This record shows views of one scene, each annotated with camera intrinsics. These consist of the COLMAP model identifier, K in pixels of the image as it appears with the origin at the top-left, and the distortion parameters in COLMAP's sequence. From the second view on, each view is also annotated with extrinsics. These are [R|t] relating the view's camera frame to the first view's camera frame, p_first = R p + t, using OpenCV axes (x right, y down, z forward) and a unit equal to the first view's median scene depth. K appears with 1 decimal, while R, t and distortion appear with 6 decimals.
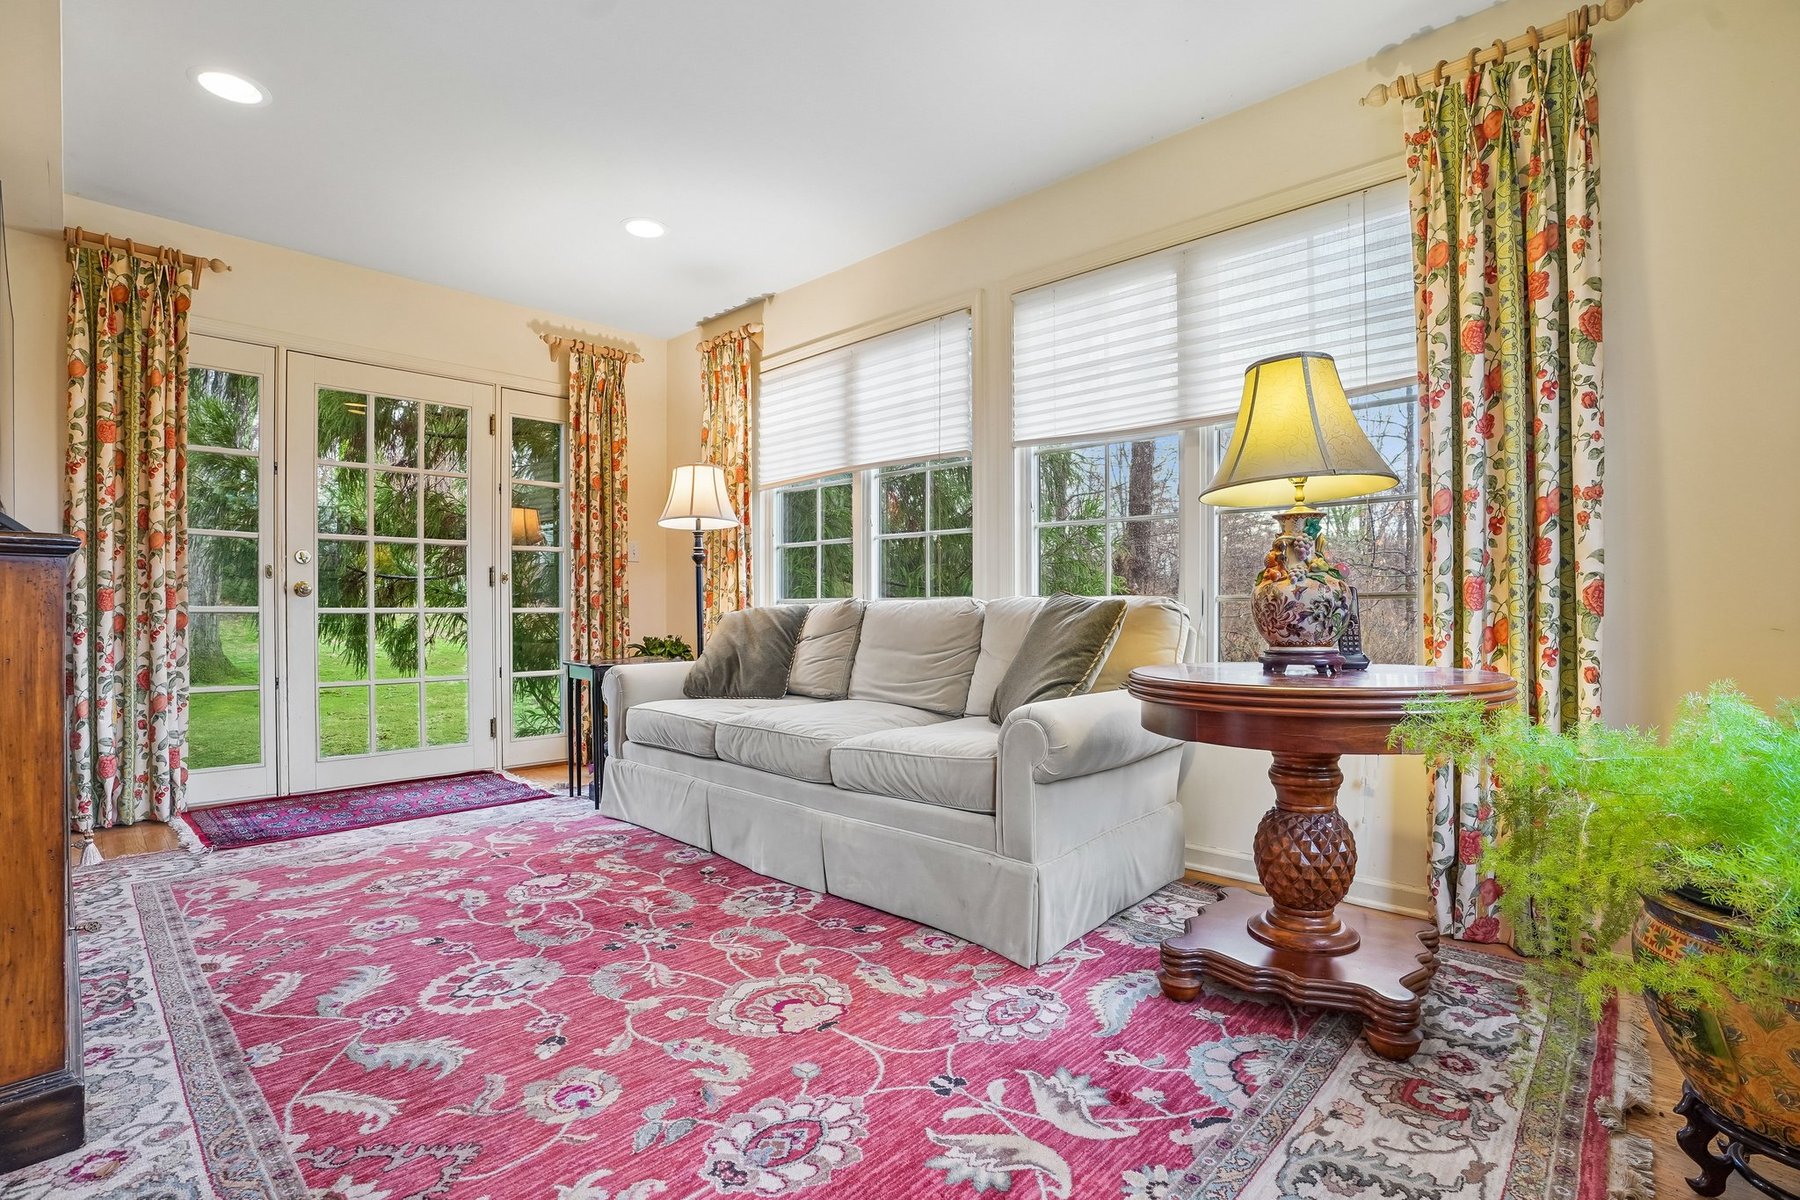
lens RADIAL K [[827.7, 0, 906.5], [0, 827.7, 610.5], [0, 0, 1]] dist [-0.059765, 0.014192]
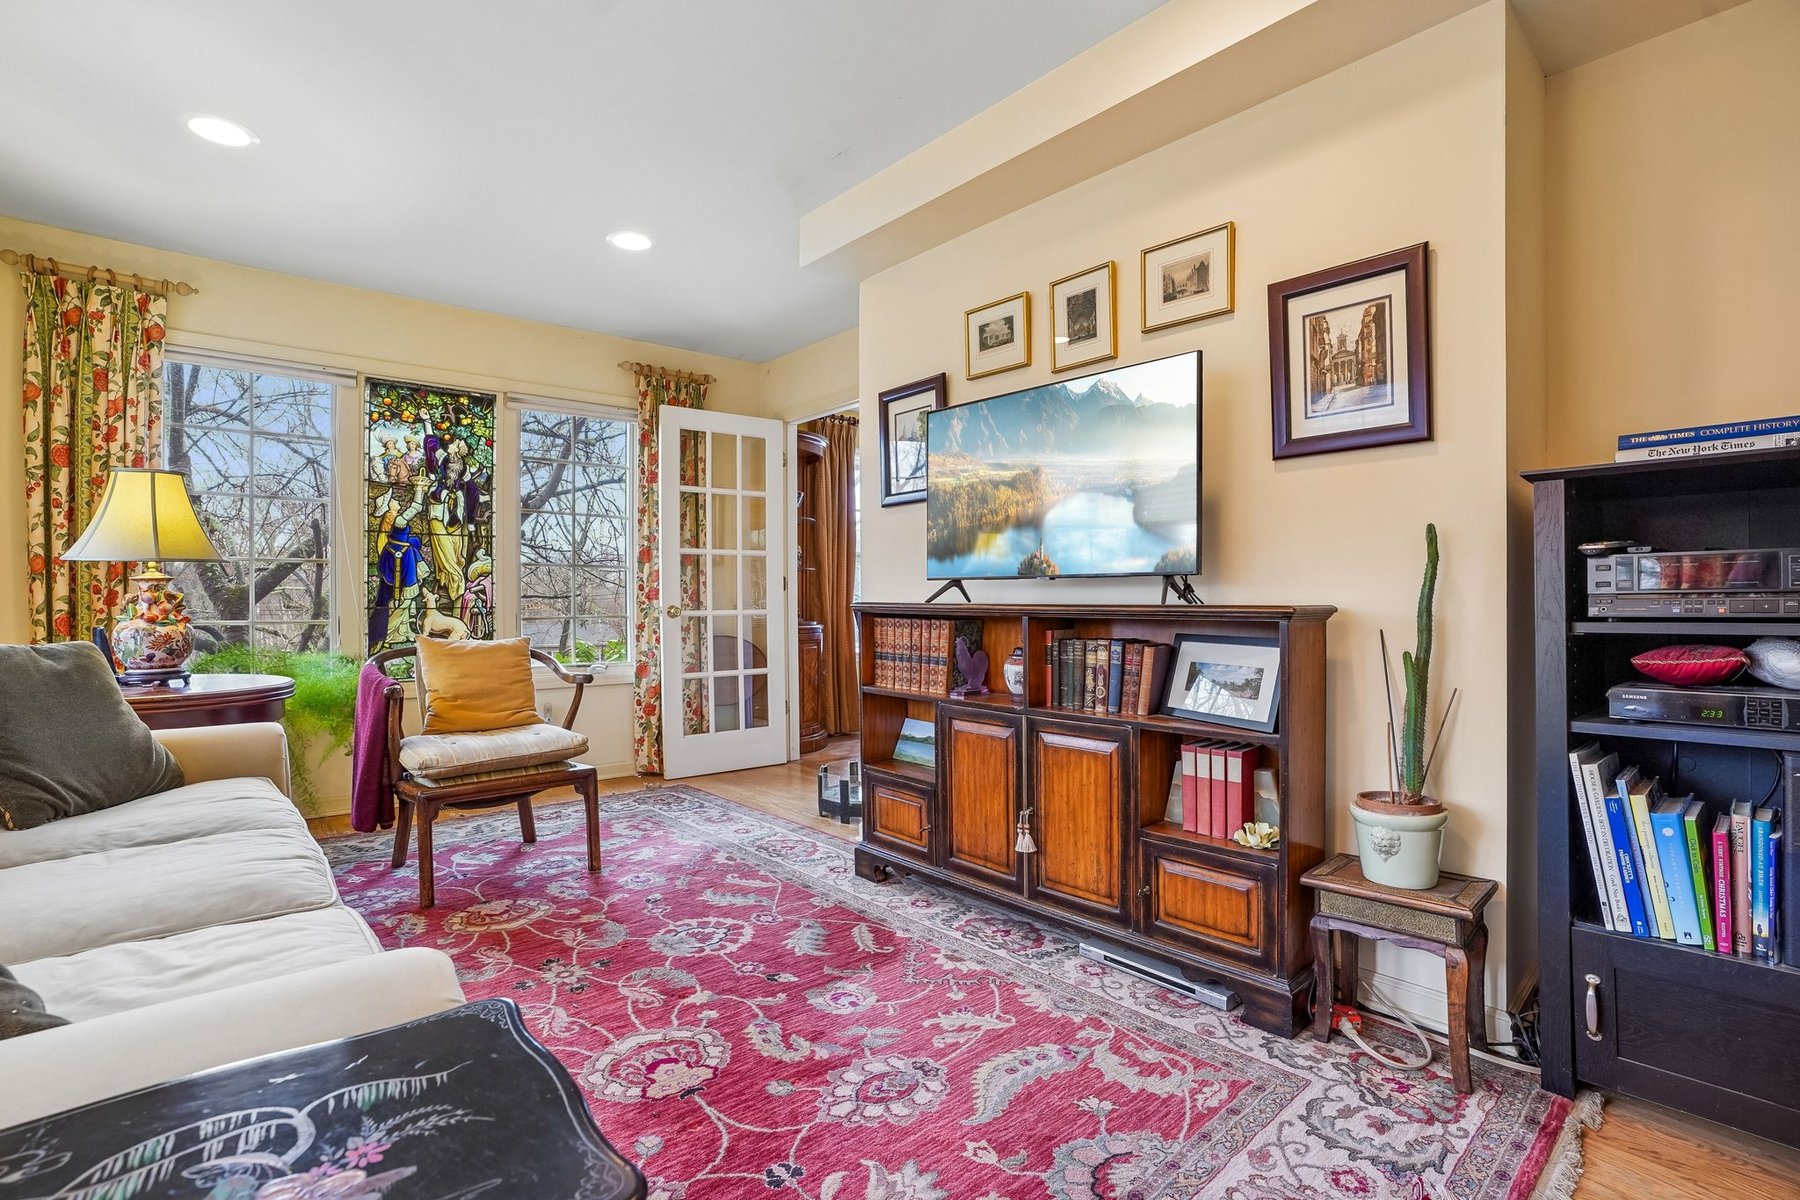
lens RADIAL K [[827.7, 0, 914.2], [0, 827.7, 610.3], [0, 0, 1]] dist [-0.059765, 0.014192]
pose [[-0.997534, -0.001750, 0.070162, -0.925151], [-0.001204, 0.999969, 0.007827, -0.064349], [-0.070173, 0.007723, -0.997505, 2.233513]]
